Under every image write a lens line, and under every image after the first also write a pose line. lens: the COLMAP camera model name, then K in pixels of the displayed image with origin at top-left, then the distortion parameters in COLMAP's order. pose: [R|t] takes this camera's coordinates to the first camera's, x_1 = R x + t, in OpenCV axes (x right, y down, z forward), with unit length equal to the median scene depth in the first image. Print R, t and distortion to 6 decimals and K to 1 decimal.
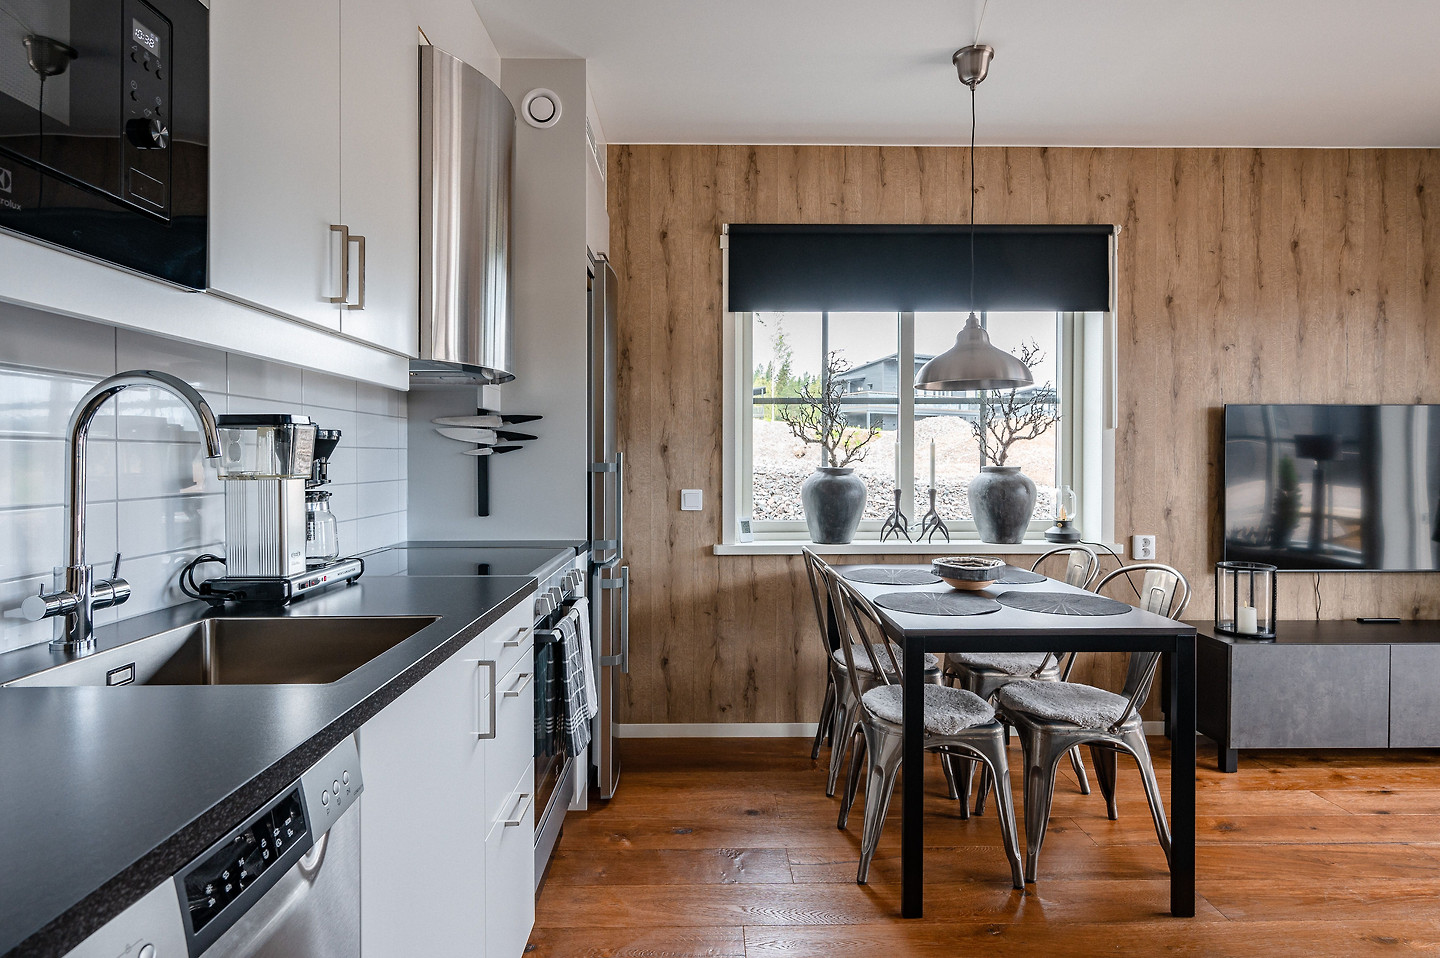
lens RADIAL K [[771.5, 0, 723.0], [0, 771.5, 461.0], [0, 0, 1]] dist [-0.001958, 0.000968]
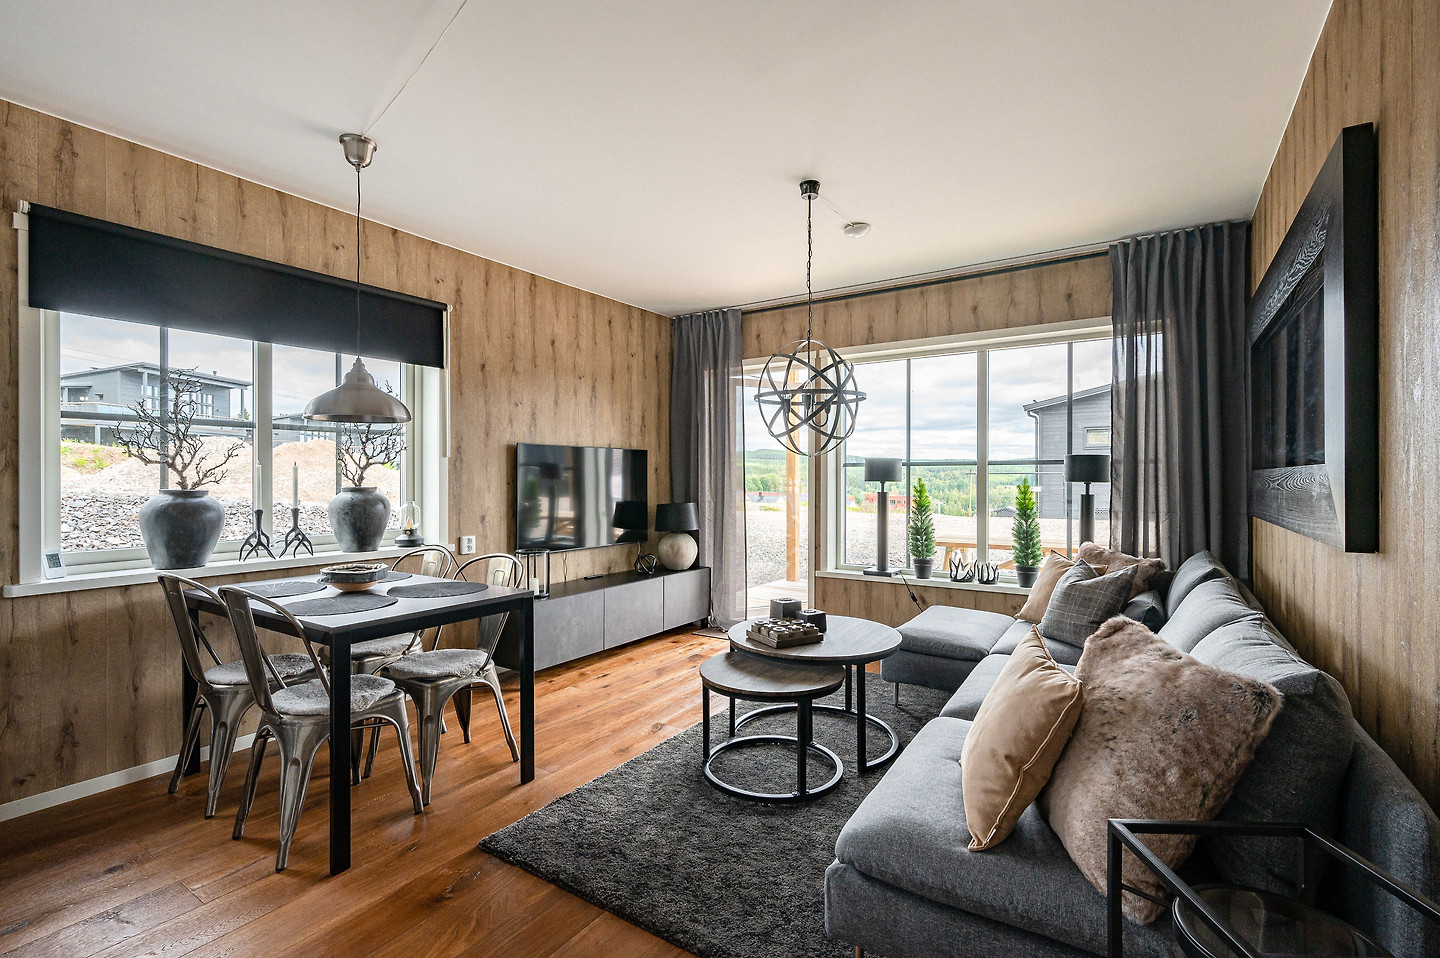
lens RADIAL K [[666.4, 0, 721.7], [0, 666.4, 478.2], [0, 0, 1]] dist [0.004700, -0.000454]
pose [[0.560739, -0.000695, 0.827992, -0.179743], [0.003172, 0.999994, -0.001309, -0.003140], [-0.827986, 0.003361, 0.560738, -0.035250]]
